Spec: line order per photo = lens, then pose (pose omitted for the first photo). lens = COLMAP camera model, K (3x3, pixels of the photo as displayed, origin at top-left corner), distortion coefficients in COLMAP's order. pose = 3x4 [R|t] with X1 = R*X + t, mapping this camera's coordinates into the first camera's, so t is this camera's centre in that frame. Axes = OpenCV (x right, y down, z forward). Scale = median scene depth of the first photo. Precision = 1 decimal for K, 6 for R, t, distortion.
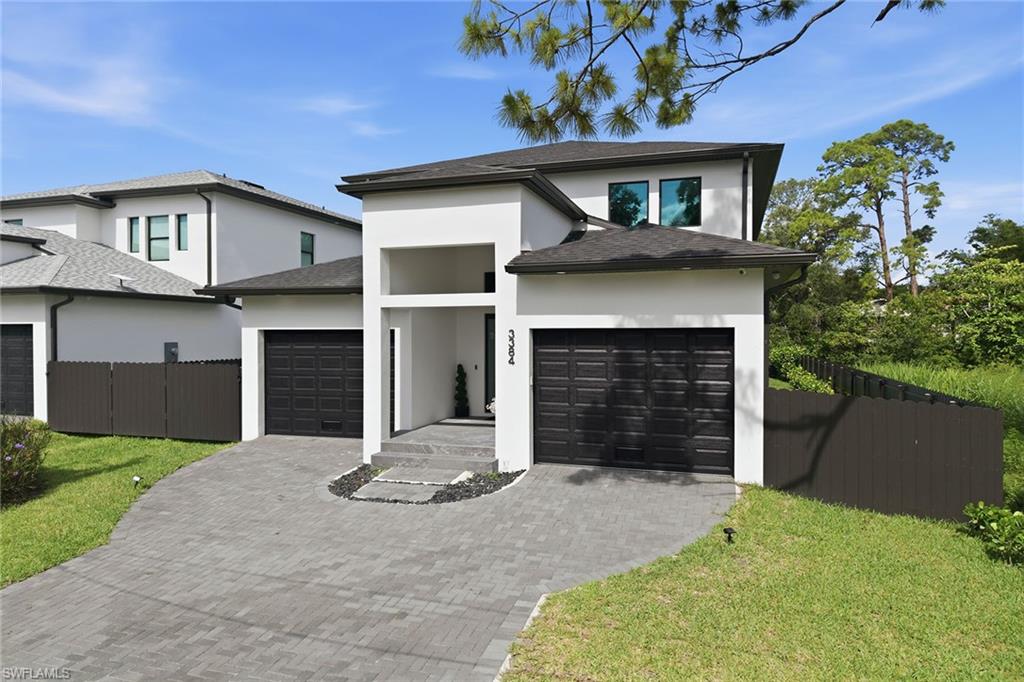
lens RADIAL K [[686.3, 0, 511.7], [0, 686.3, 336.3], [0, 0, 1]] dist [0.004085, -0.000137]
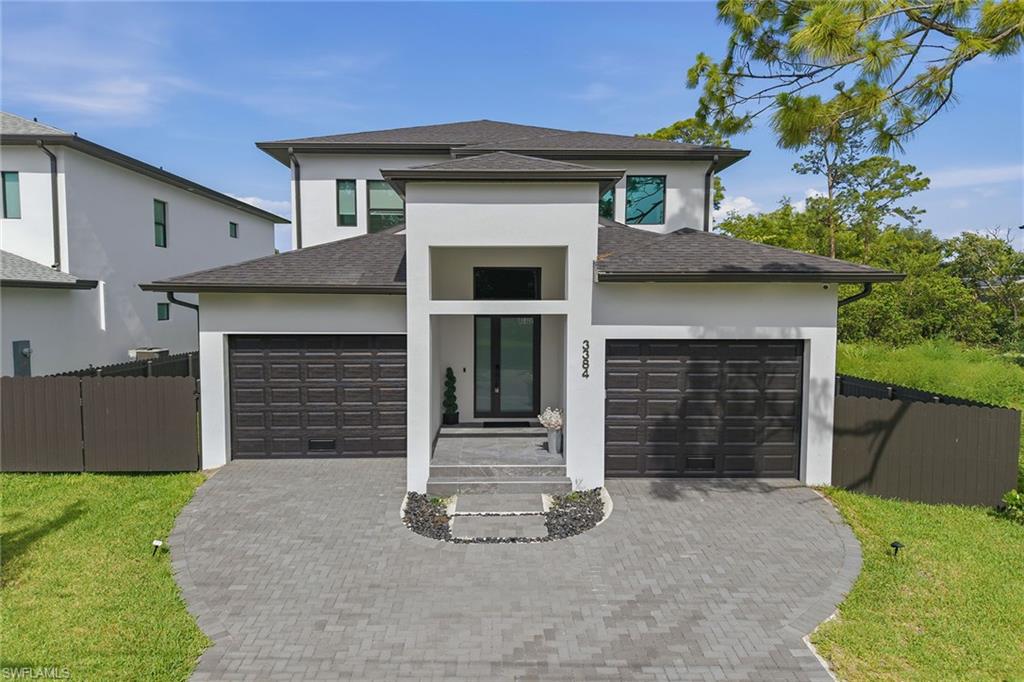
lens RADIAL K [[686.3, 0, 511.7], [0, 686.3, 344.0], [0, 0, 1]] dist [0.004085, -0.000137]
pose [[0.944199, -0.015776, 0.328996, -0.417957], [-0.002458, 0.998487, 0.054934, -0.057899], [-0.329365, -0.052677, 0.942732, 0.155844]]
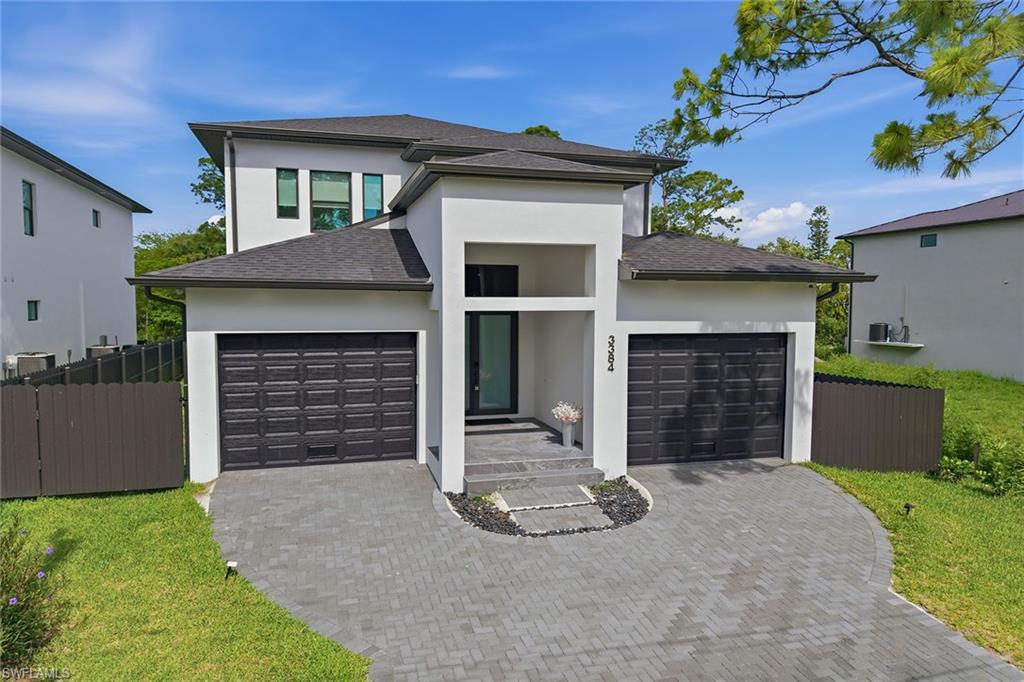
lens RADIAL K [[686.3, 0, 511.4], [0, 686.3, 344.2], [0, 0, 1]] dist [0.004085, -0.000137]
pose [[0.831509, -0.029174, 0.554745, -0.684146], [-0.001837, 0.998470, 0.055264, -0.053049], [-0.555509, -0.046971, 0.830183, 0.276465]]
